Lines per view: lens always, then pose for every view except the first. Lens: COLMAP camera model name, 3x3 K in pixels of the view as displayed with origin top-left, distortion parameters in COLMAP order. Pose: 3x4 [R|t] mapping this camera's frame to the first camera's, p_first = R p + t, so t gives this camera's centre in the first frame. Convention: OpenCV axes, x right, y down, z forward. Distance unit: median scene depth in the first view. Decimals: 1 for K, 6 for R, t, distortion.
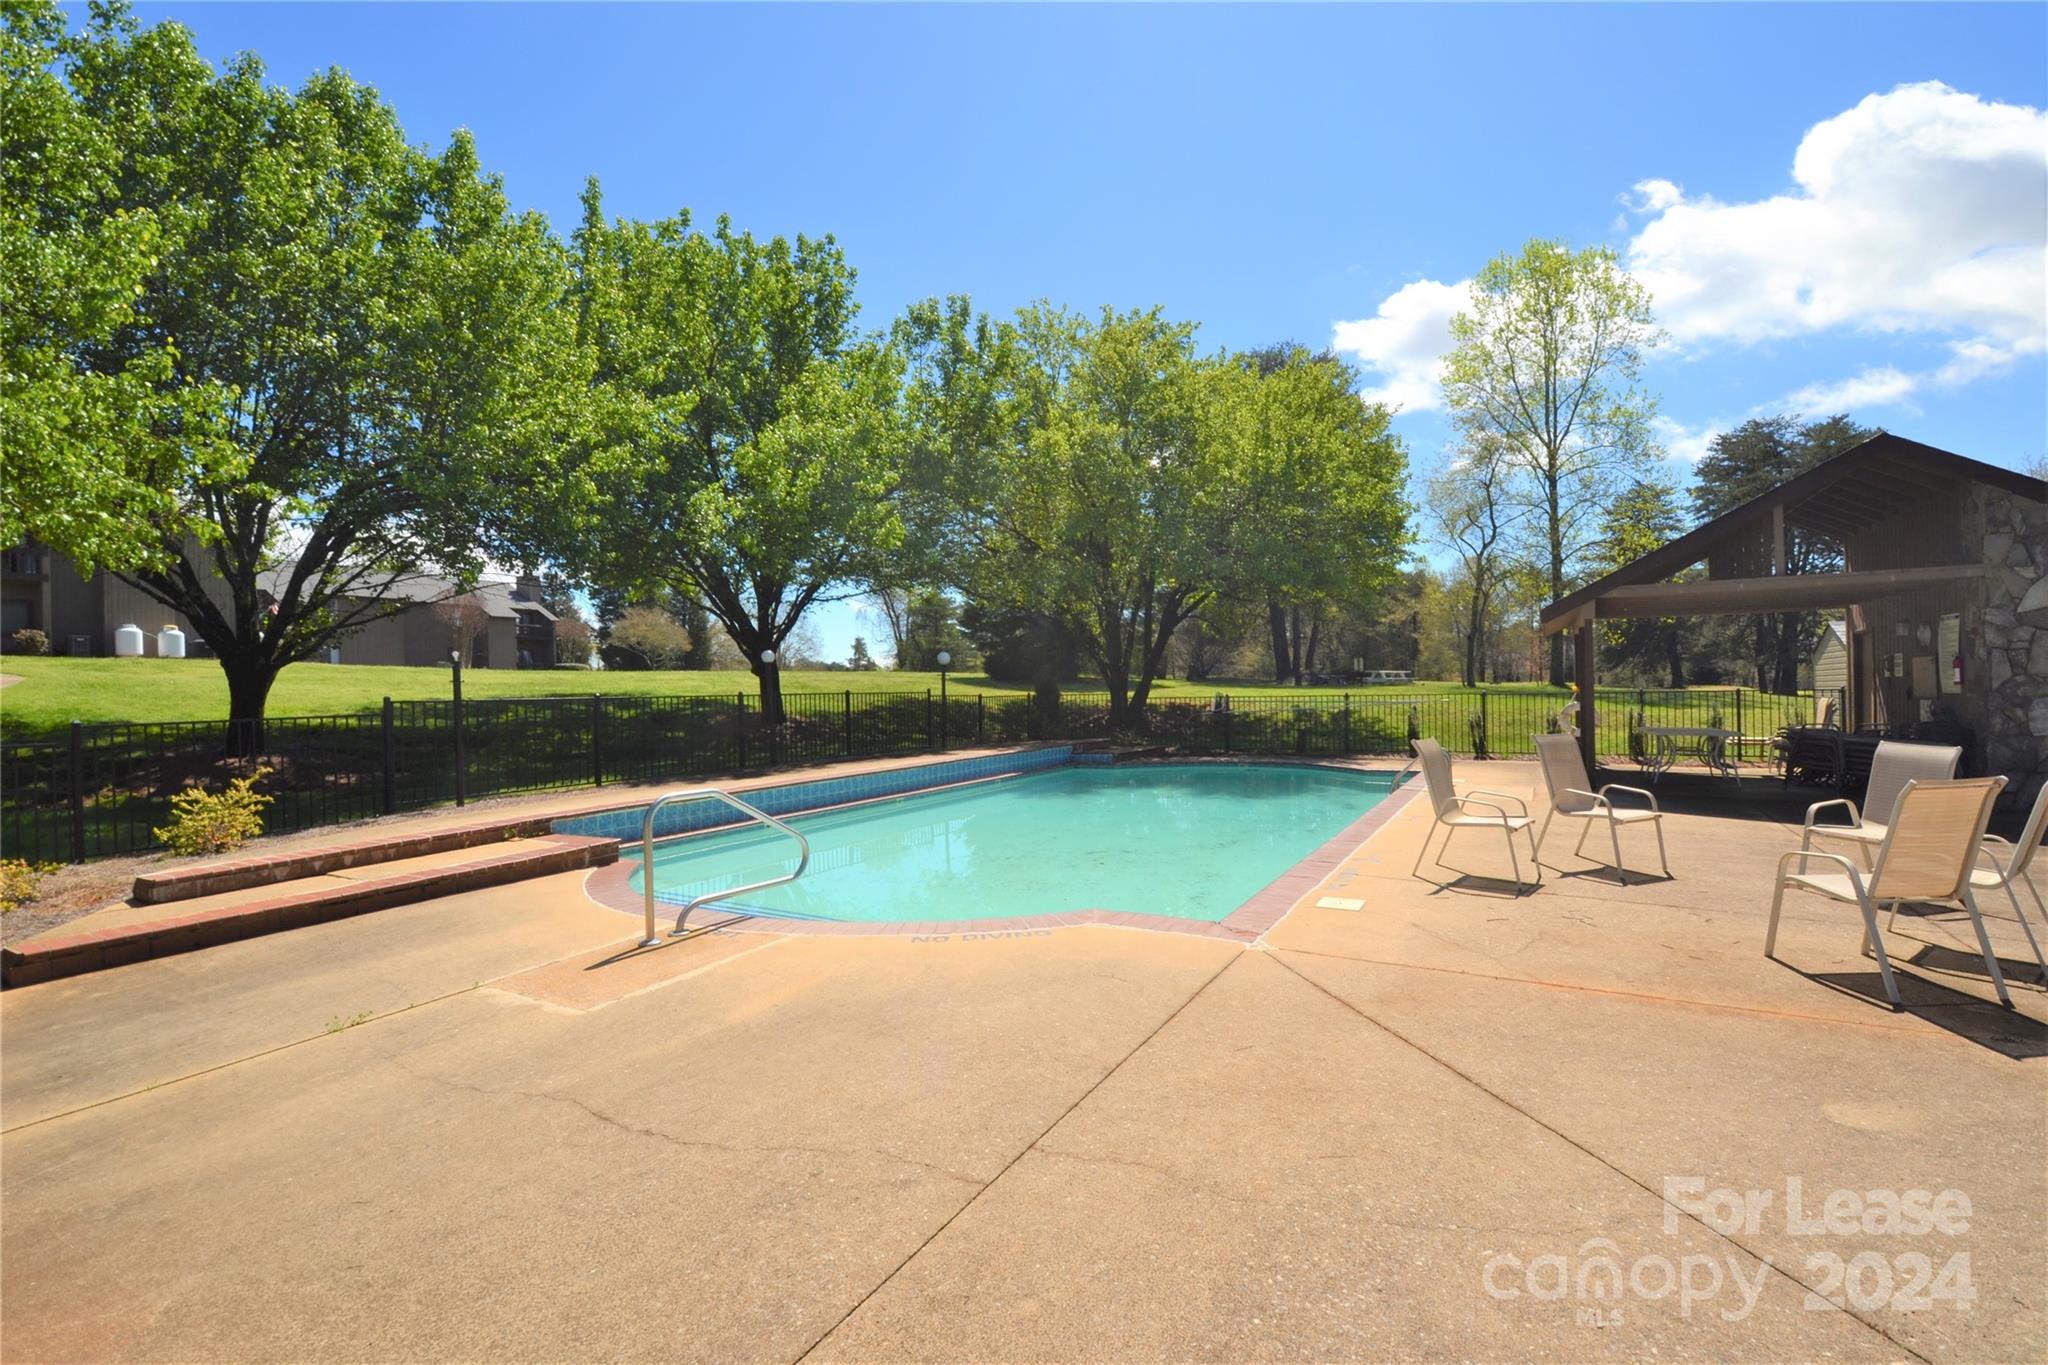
lens RADIAL K [[929.2, 0, 998.8], [0, 929.2, 689.3], [0, 0, 1]] dist [0.015940, -0.025084]
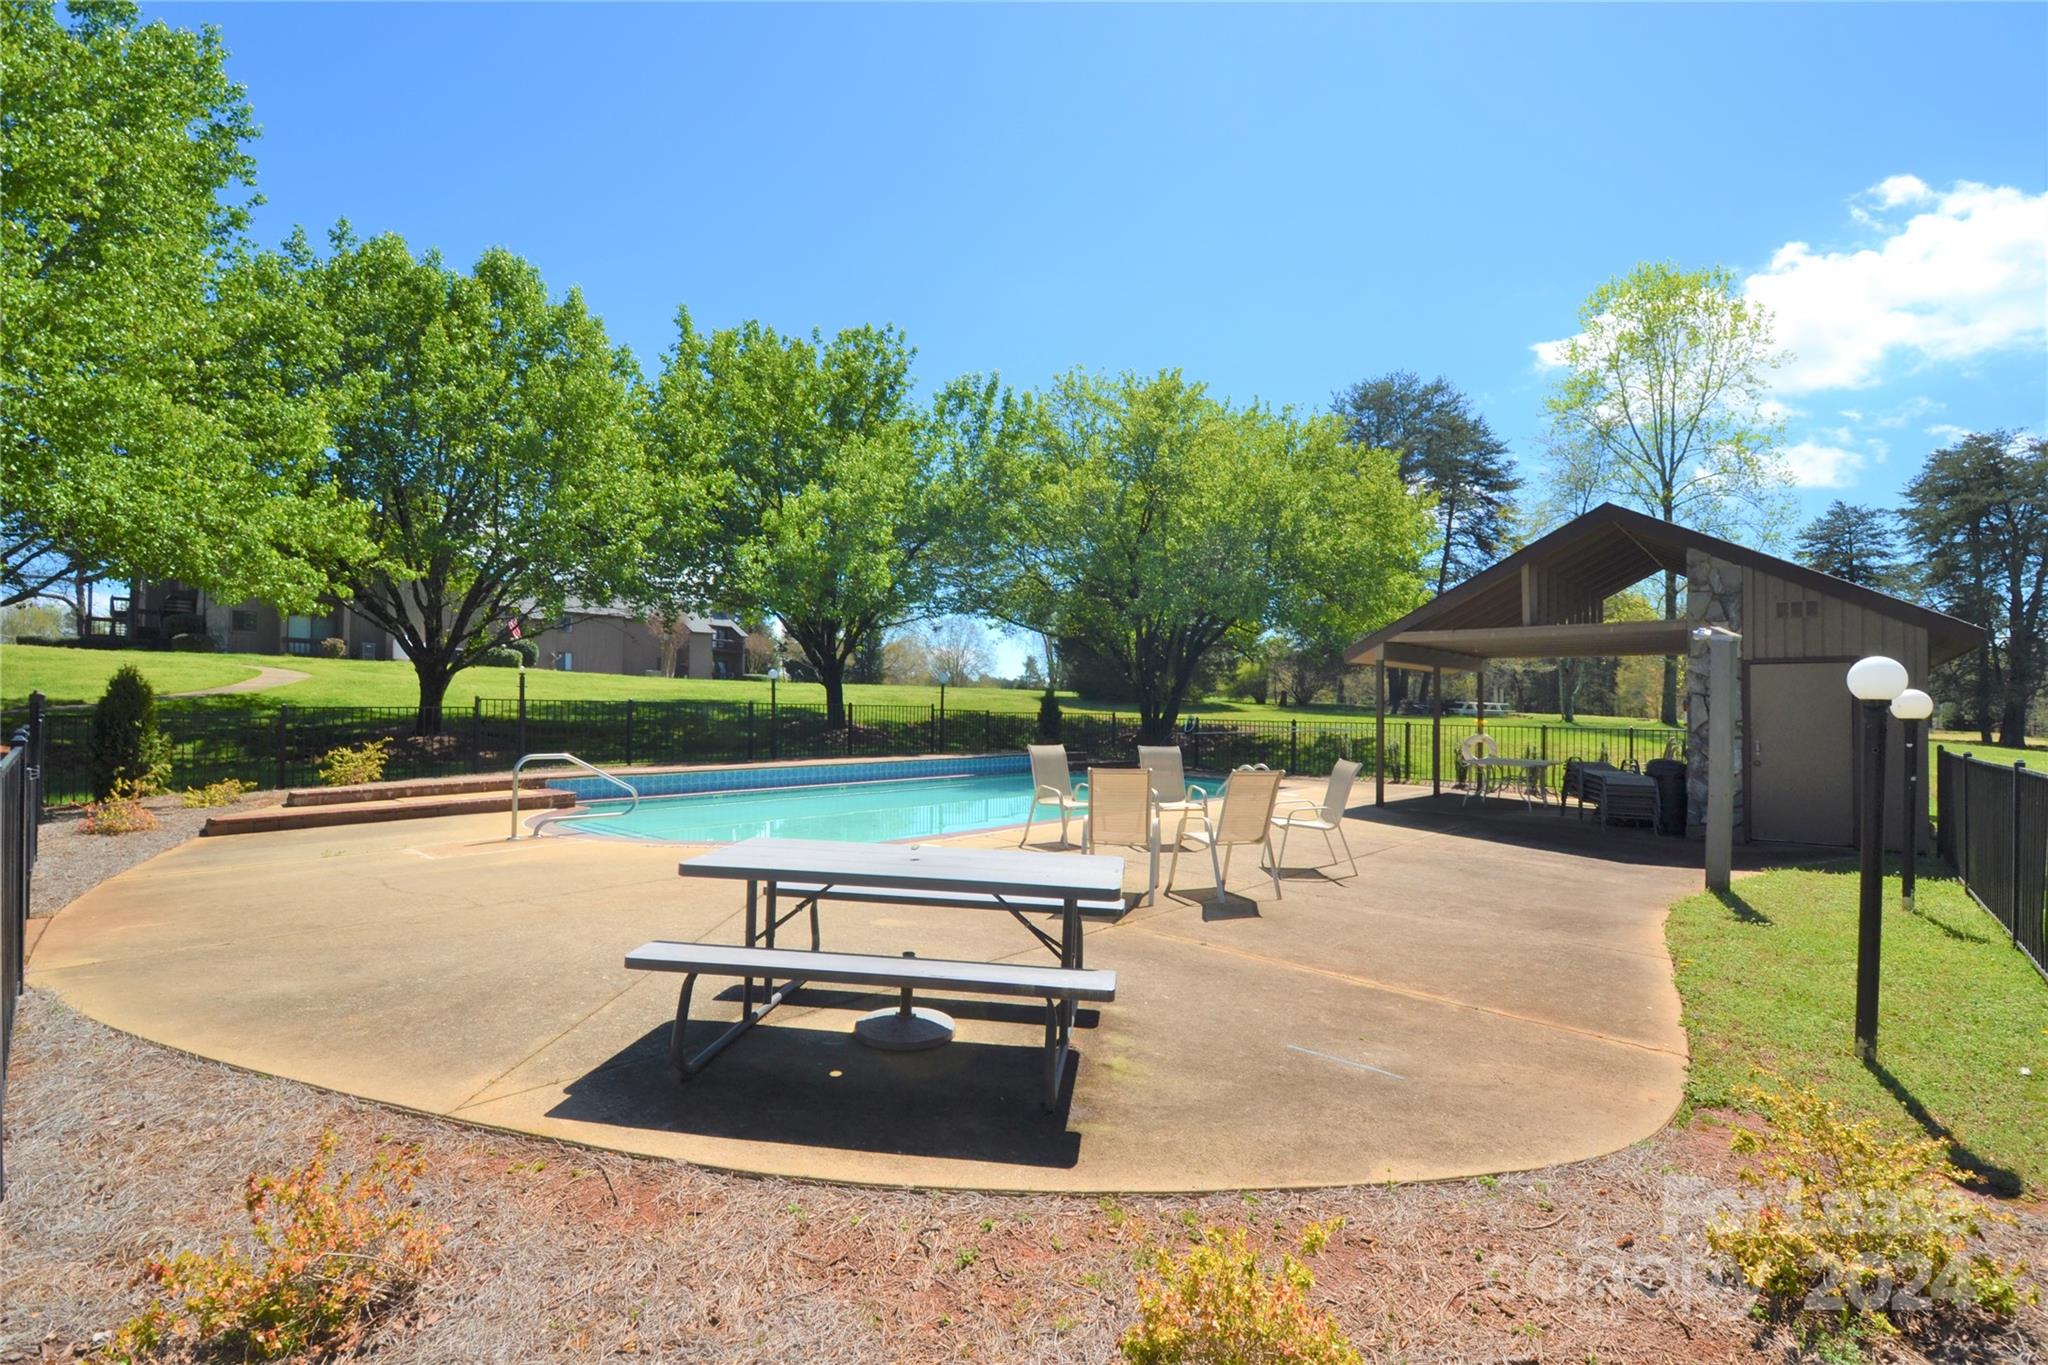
lens RADIAL K [[929.2, 0, 998.8], [0, 929.2, 689.3], [0, 0, 1]] dist [0.015940, -0.025084]
pose [[0.976408, 0.027882, -0.214124, 0.233707], [-0.032116, 0.999351, -0.016321, -0.002108], [0.213530, 0.022813, 0.976670, -0.137492]]
